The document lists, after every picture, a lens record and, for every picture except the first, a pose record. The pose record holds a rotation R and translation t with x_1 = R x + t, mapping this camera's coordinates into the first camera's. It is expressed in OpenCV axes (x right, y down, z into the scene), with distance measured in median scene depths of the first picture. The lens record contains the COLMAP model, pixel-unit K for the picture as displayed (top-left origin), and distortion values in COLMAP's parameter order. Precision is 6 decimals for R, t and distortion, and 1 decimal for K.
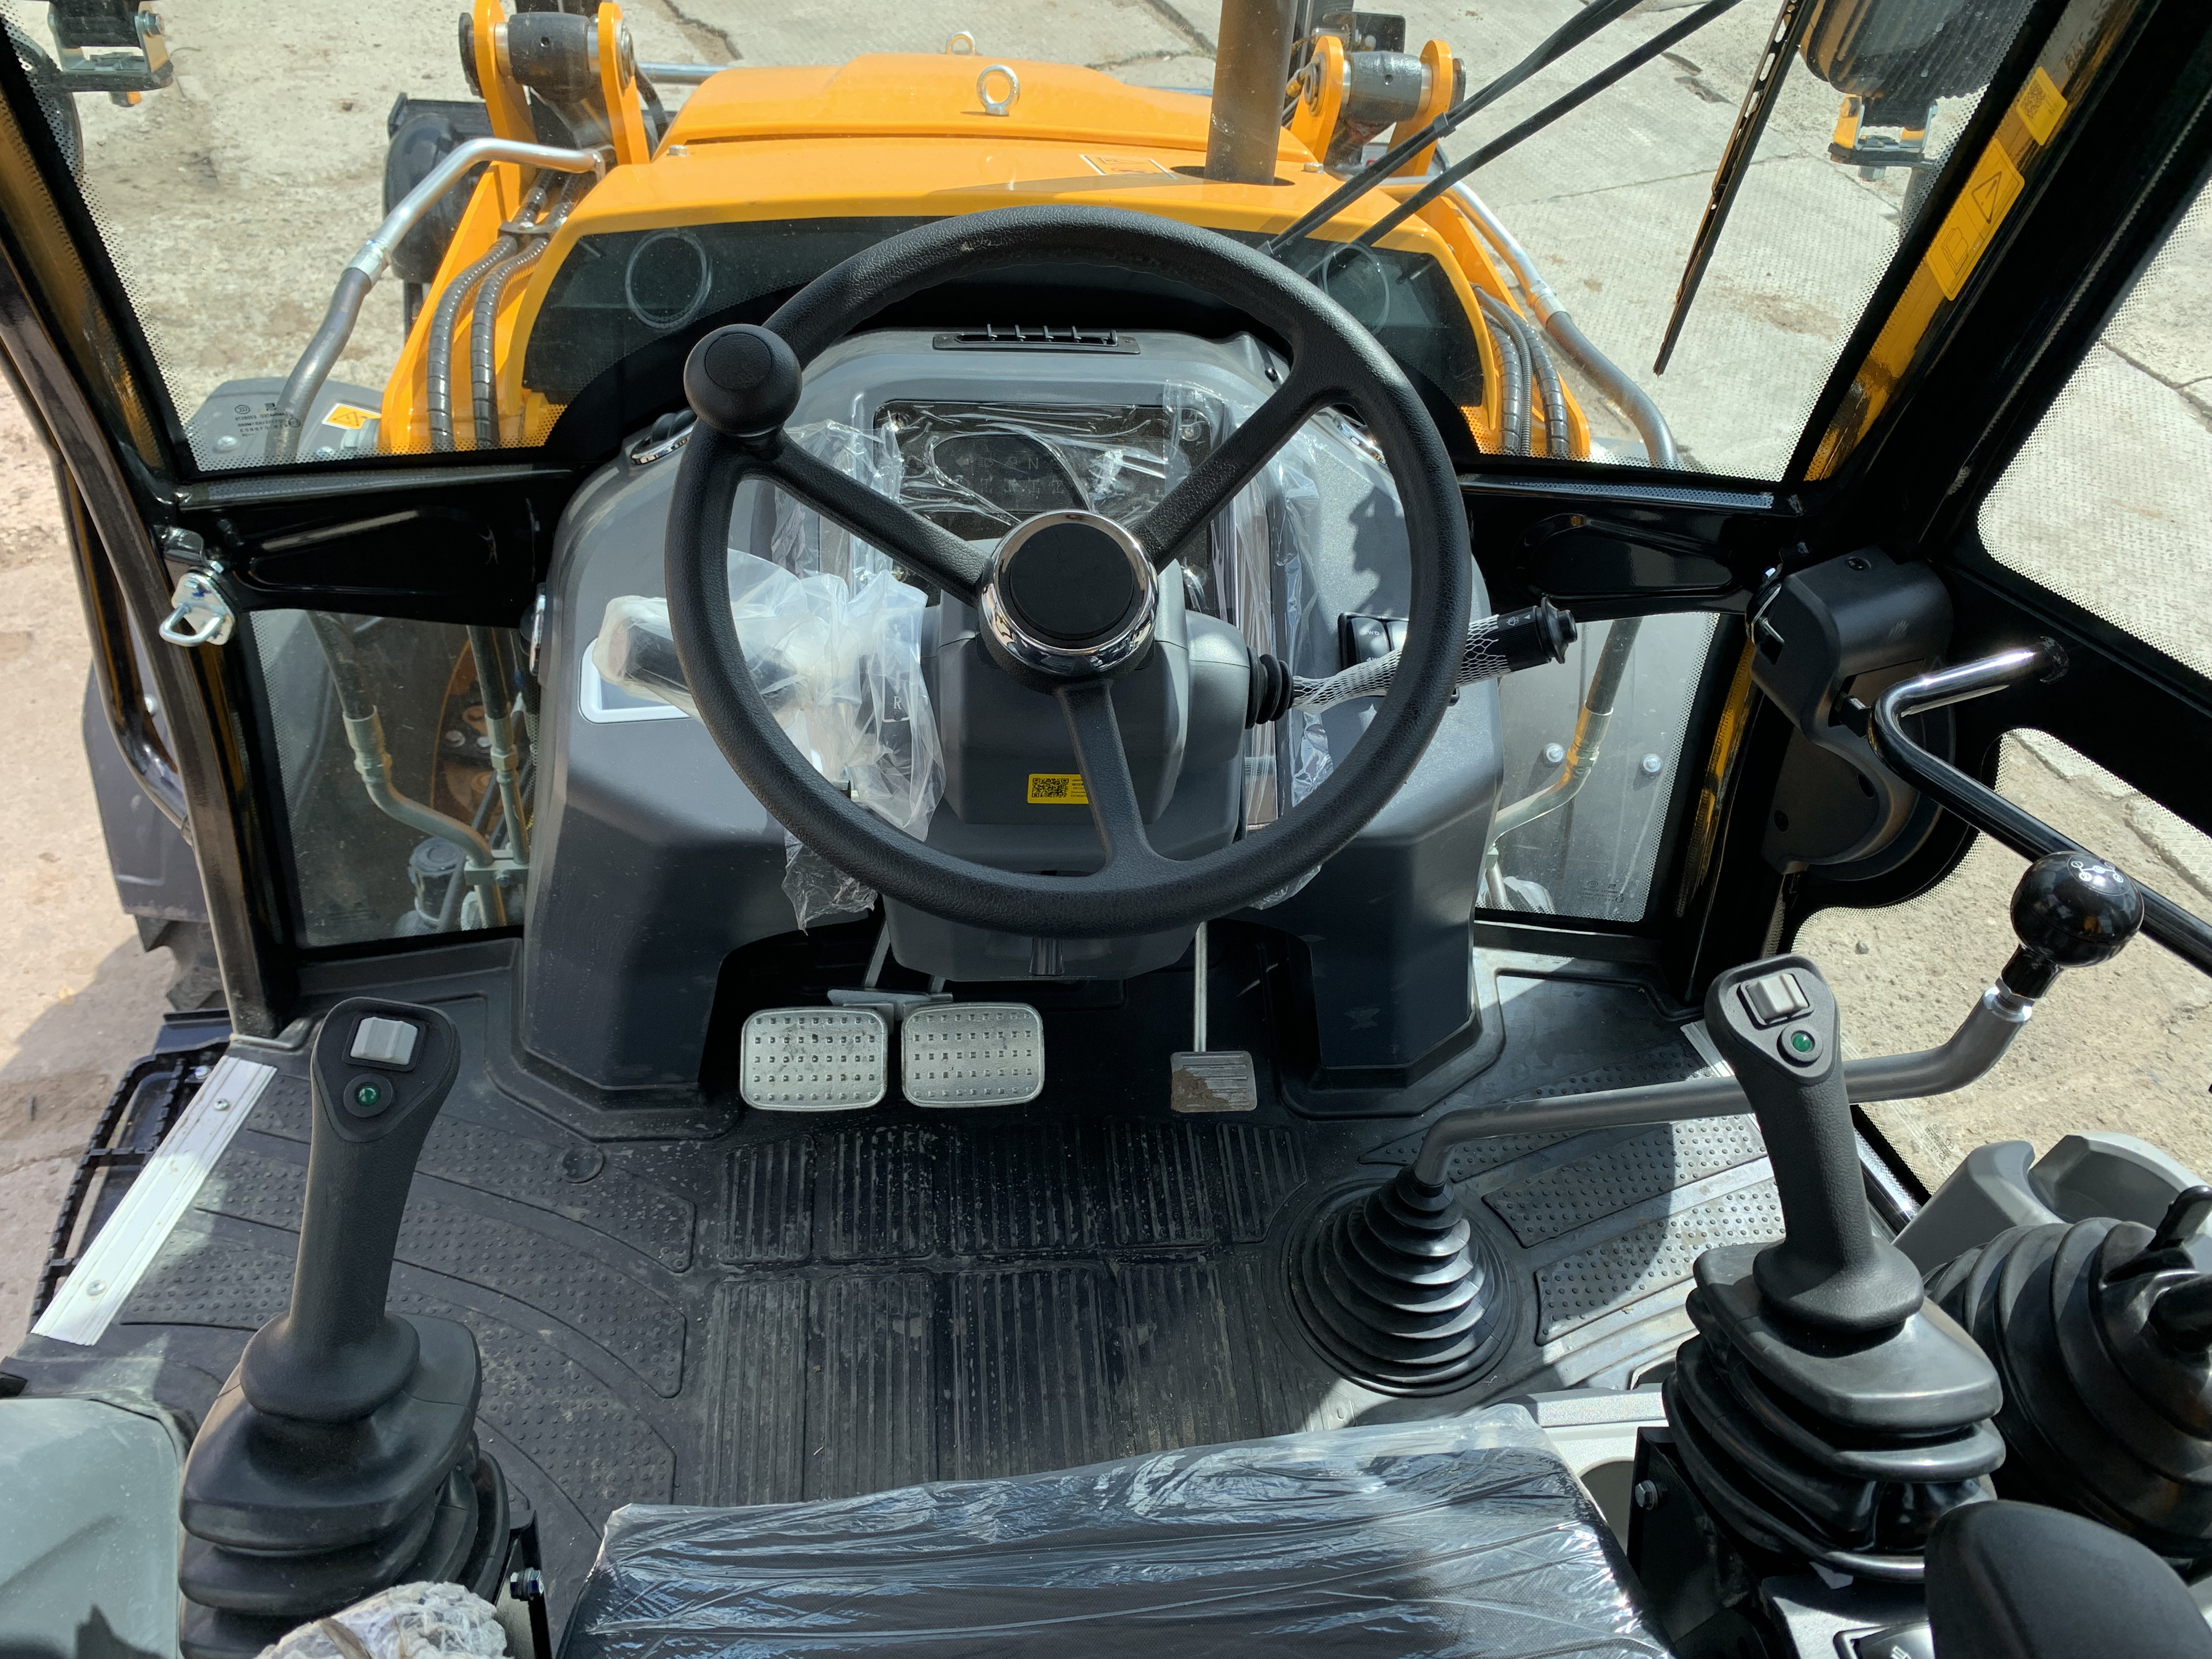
lens RADIAL K [[1723.5, 0, 1078.3], [0, 1723.5, 825.3], [0, 0, 1]] dist [0.028712, -0.042179]
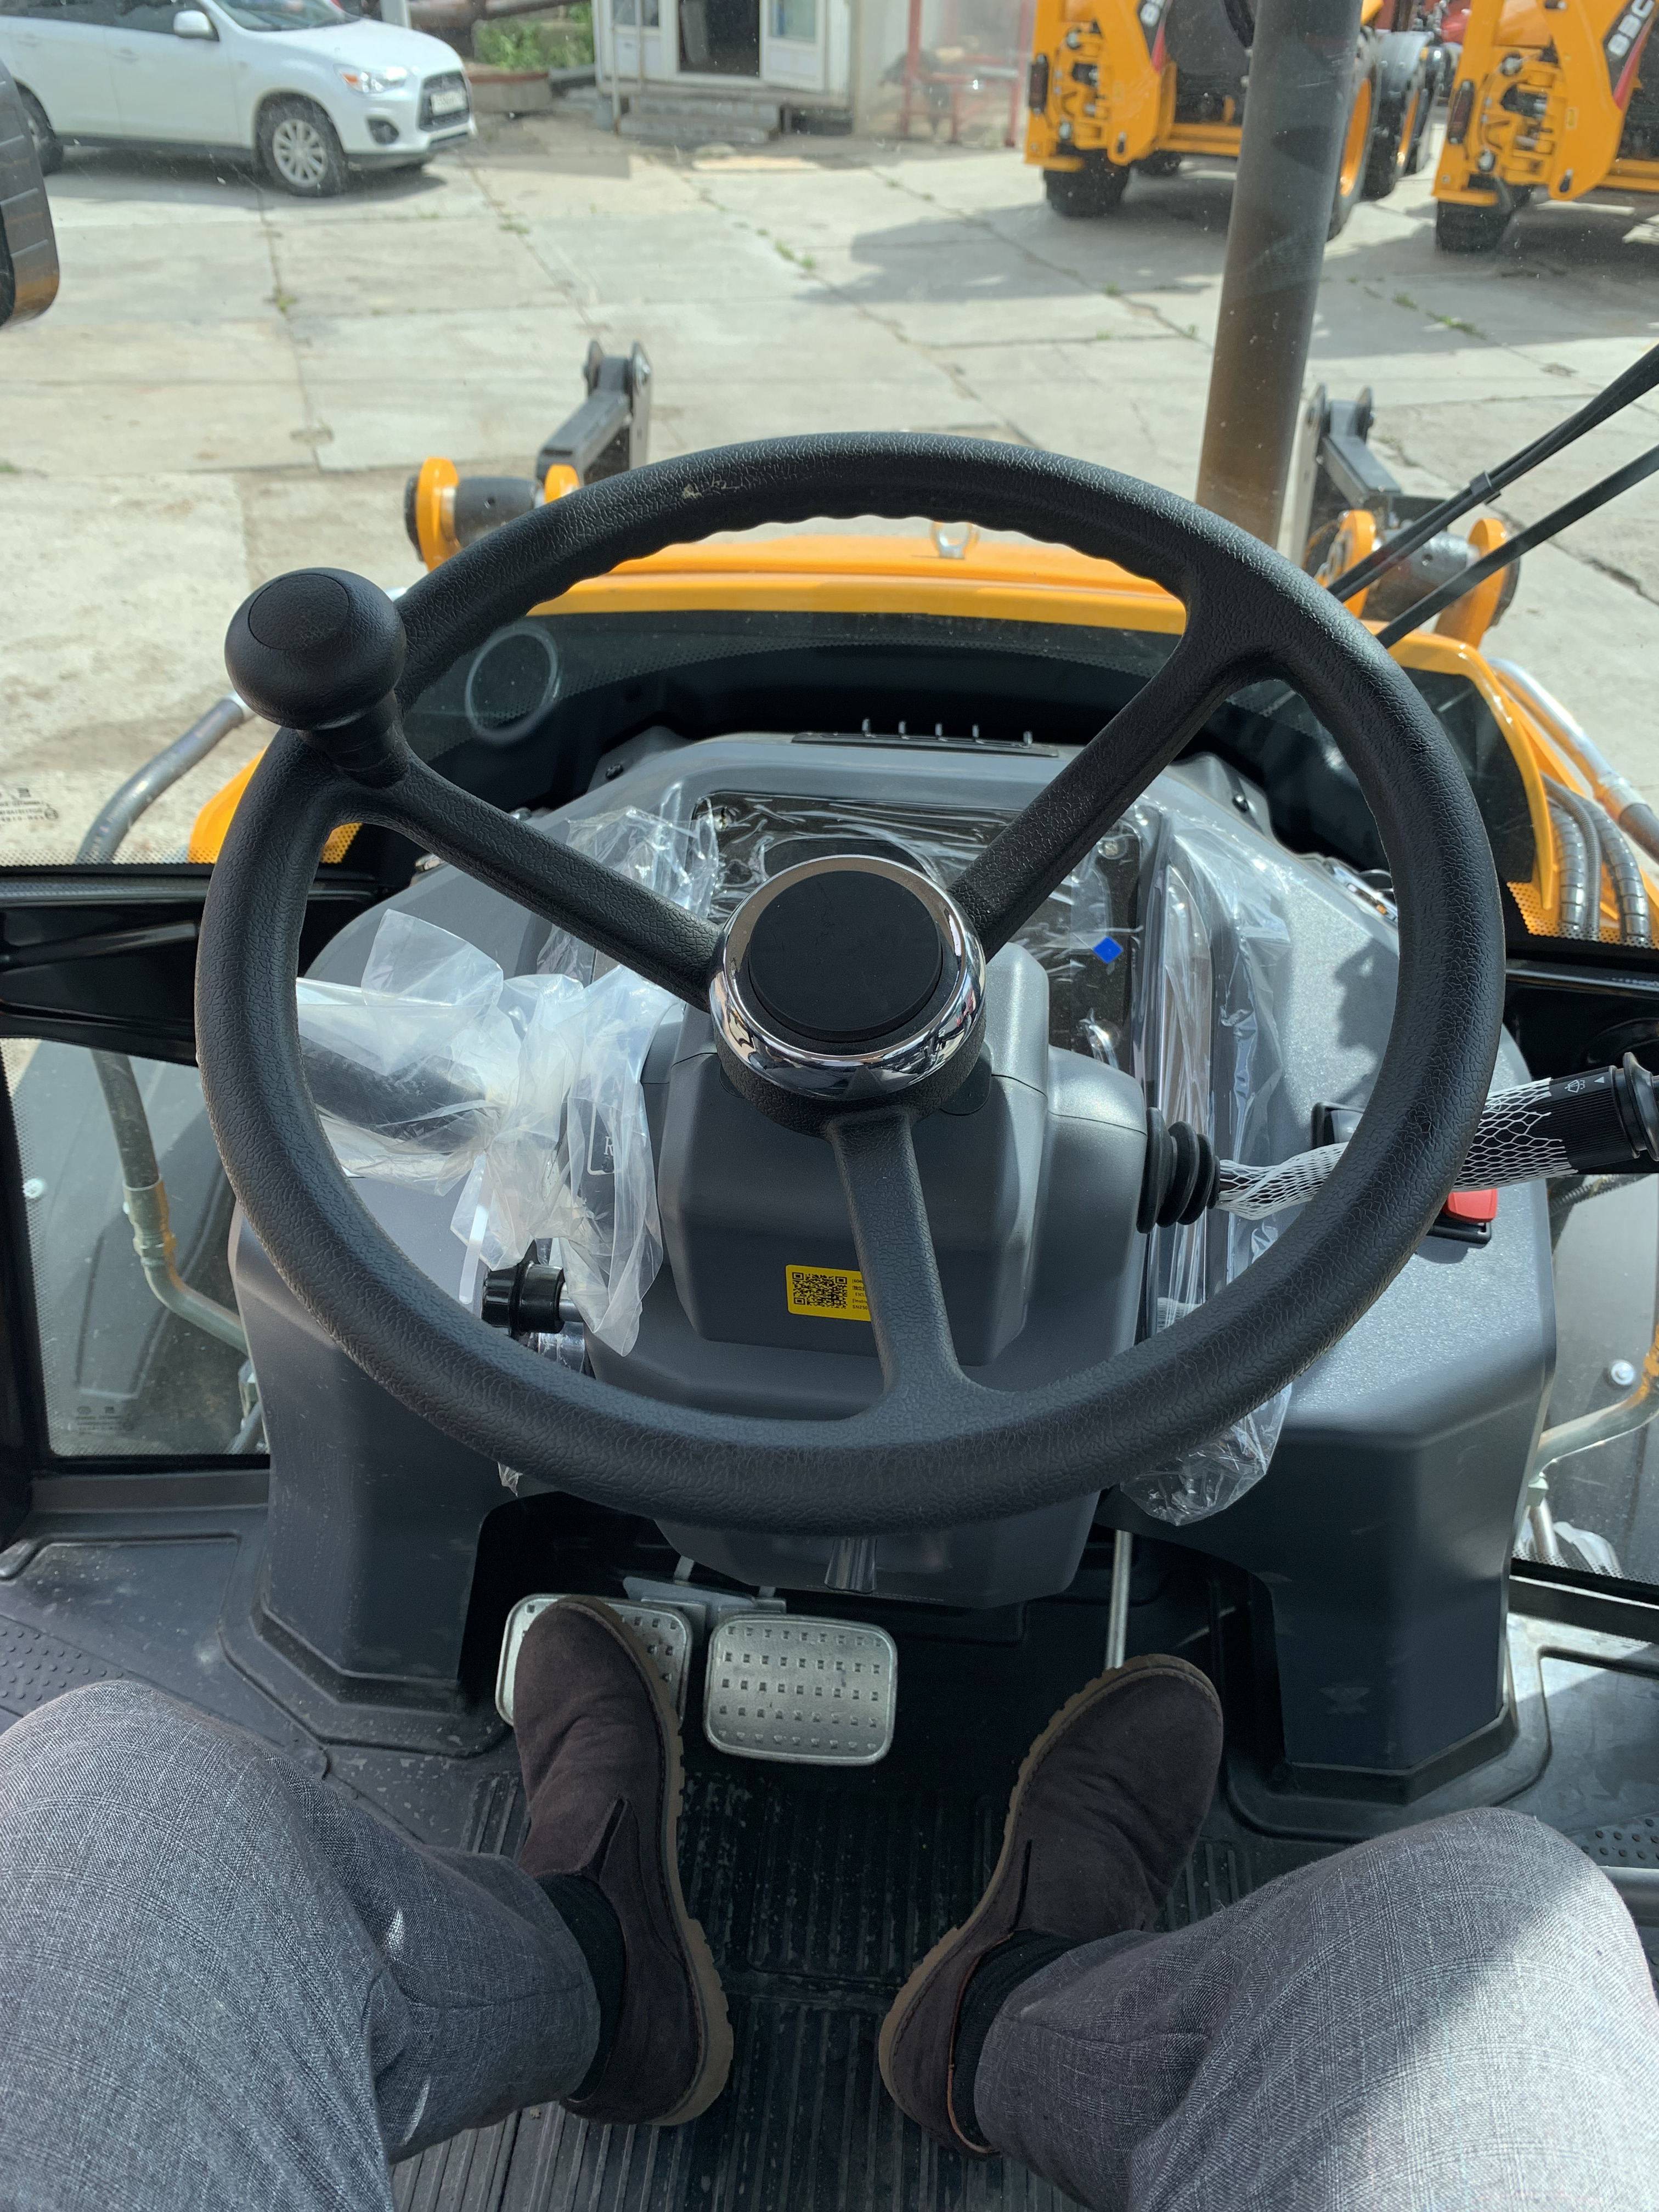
lens RADIAL K [[1723.5, 0, 815.8], [0, 1723.5, 1092.2], [0, 0, 1]] dist [0.028712, -0.042179]
pose [[0.983745, 0.063640, -0.167913, 0.061174], [-0.093747, 0.979559, -0.177974, 0.014742], [0.153155, 0.190823, 0.969603, 0.248905]]
